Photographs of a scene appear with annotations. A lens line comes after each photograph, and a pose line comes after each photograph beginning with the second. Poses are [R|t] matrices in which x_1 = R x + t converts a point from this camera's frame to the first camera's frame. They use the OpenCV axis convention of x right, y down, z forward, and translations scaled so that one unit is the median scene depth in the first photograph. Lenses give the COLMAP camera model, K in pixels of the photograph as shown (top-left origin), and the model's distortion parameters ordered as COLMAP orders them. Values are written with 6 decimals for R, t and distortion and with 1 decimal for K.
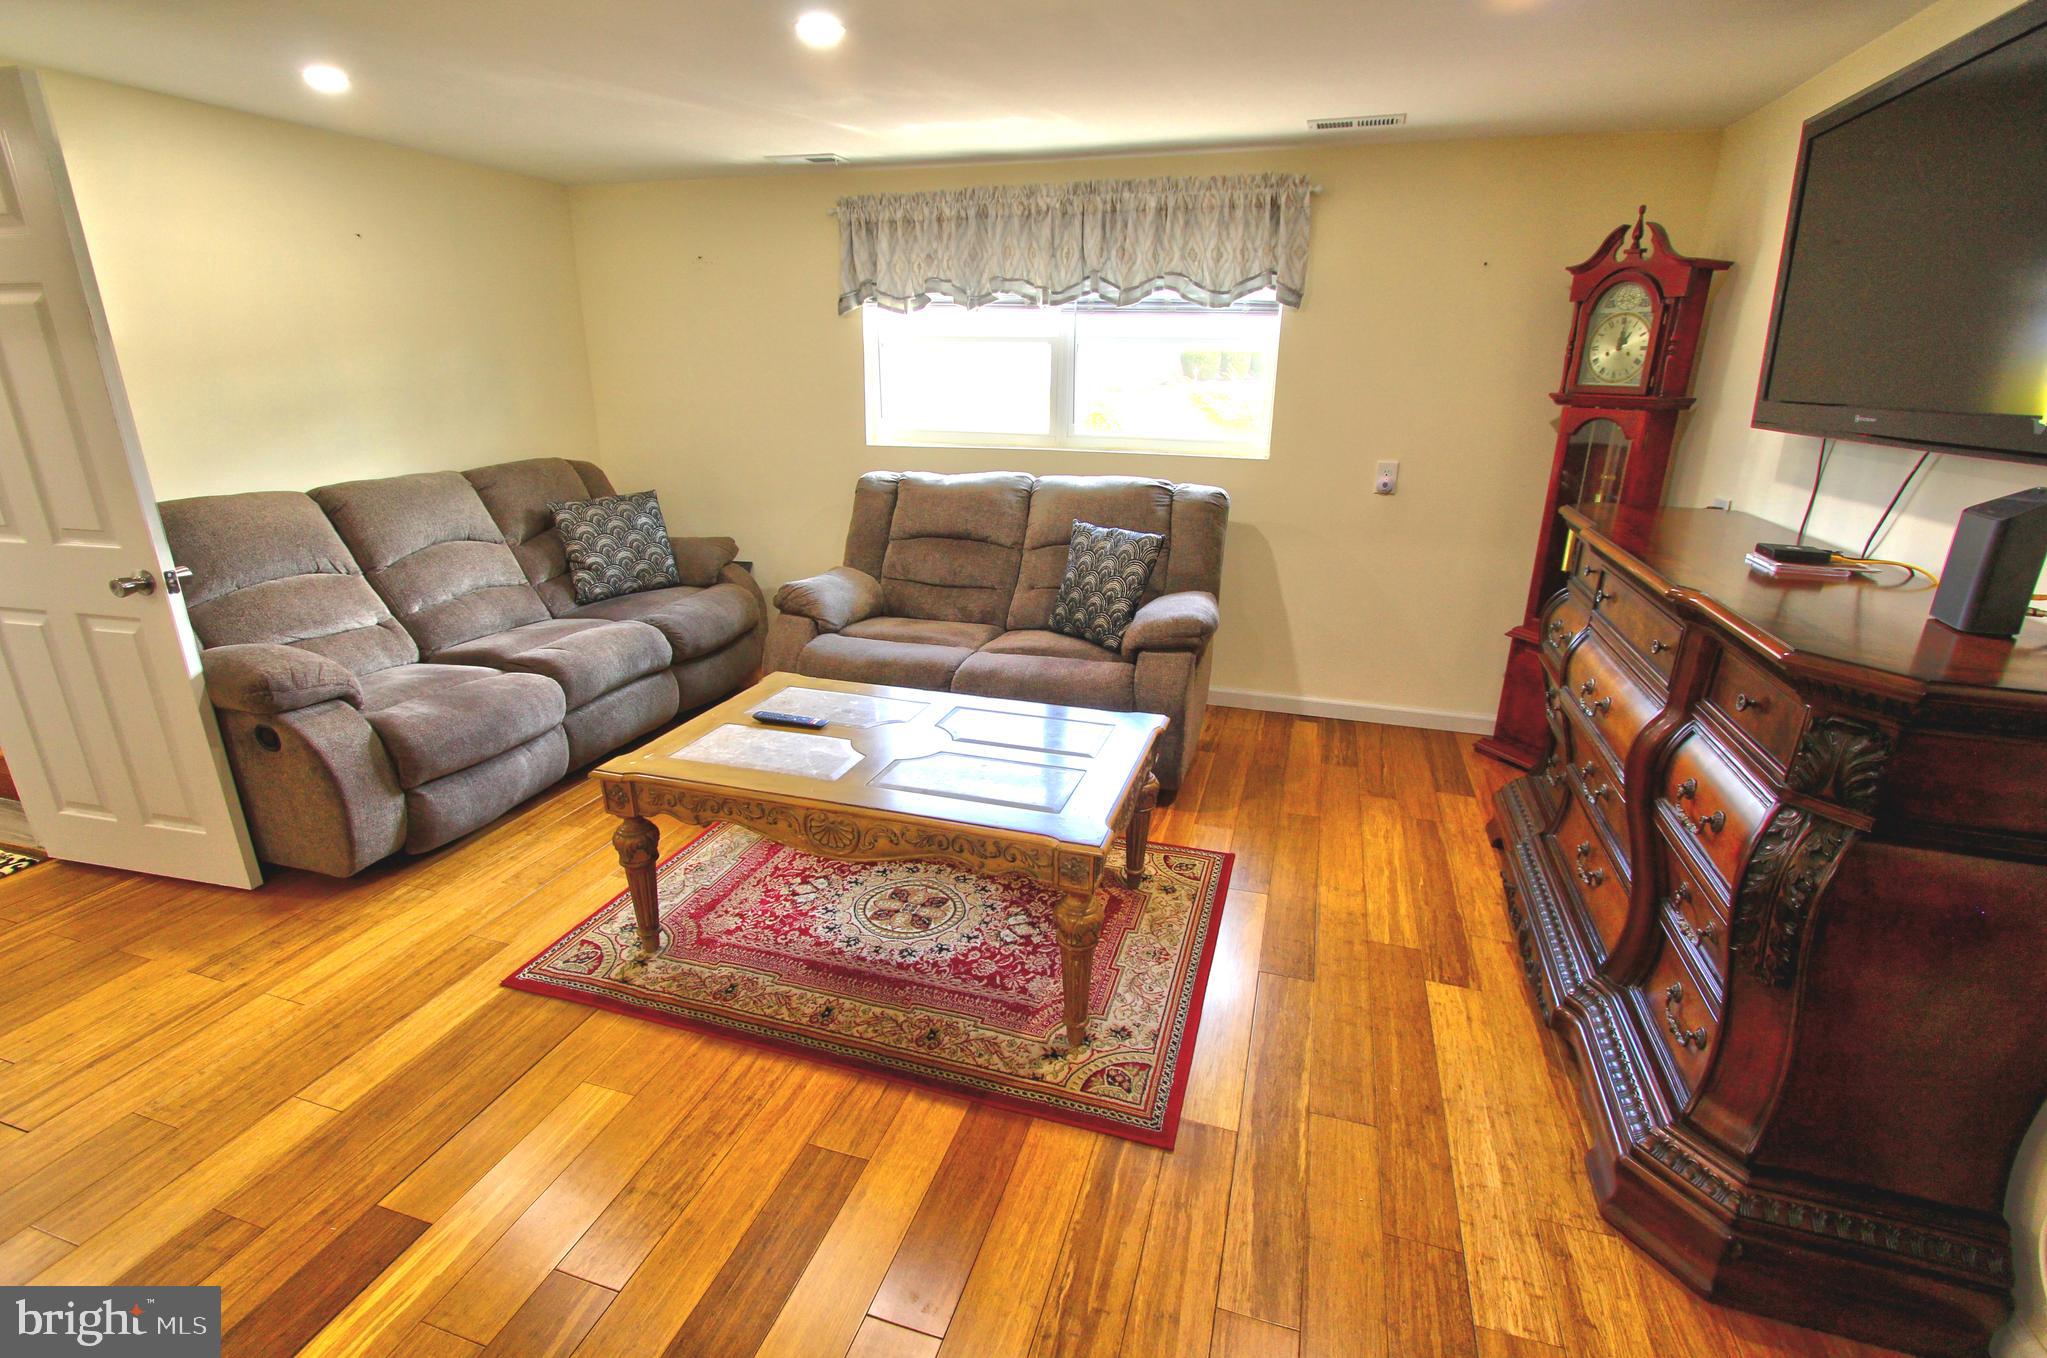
lens RADIAL K [[943.1, 0, 1024.7], [0, 943.1, 682.5], [0, 0, 1]] dist [-0.014864, 0.000410]
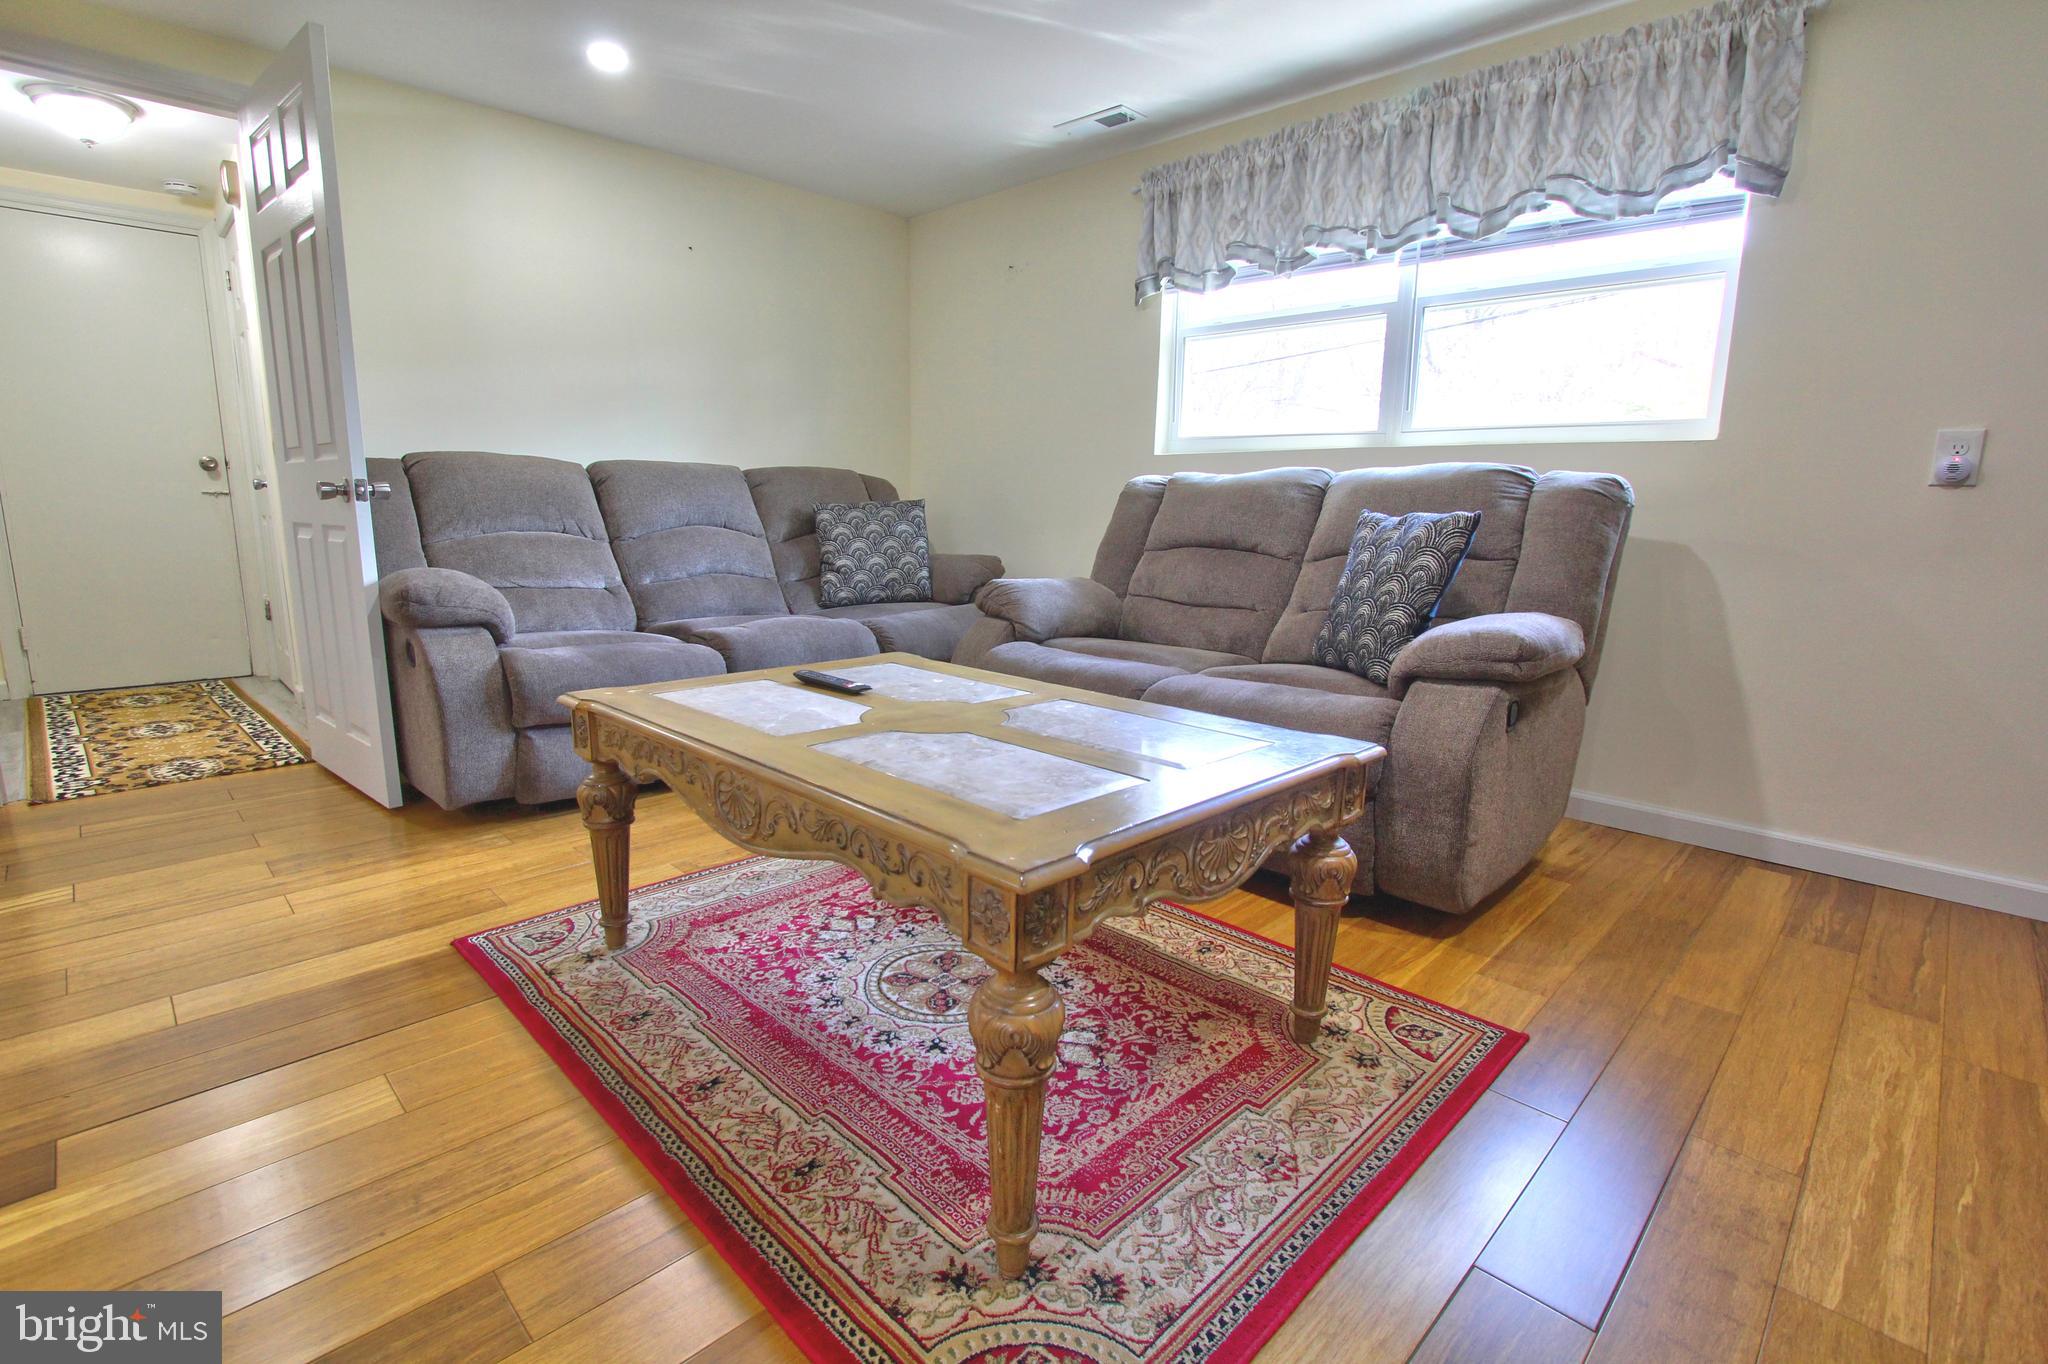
lens RADIAL K [[943.5, 0, 1022.0], [0, 943.5, 677.8], [0, 0, 1]] dist [-0.014864, 0.000410]
pose [[0.885153, 0.086424, -0.457204, 0.172454], [-0.153573, 0.981800, -0.111733, 0.074139], [0.439226, 0.169115, 0.882315, 0.311639]]
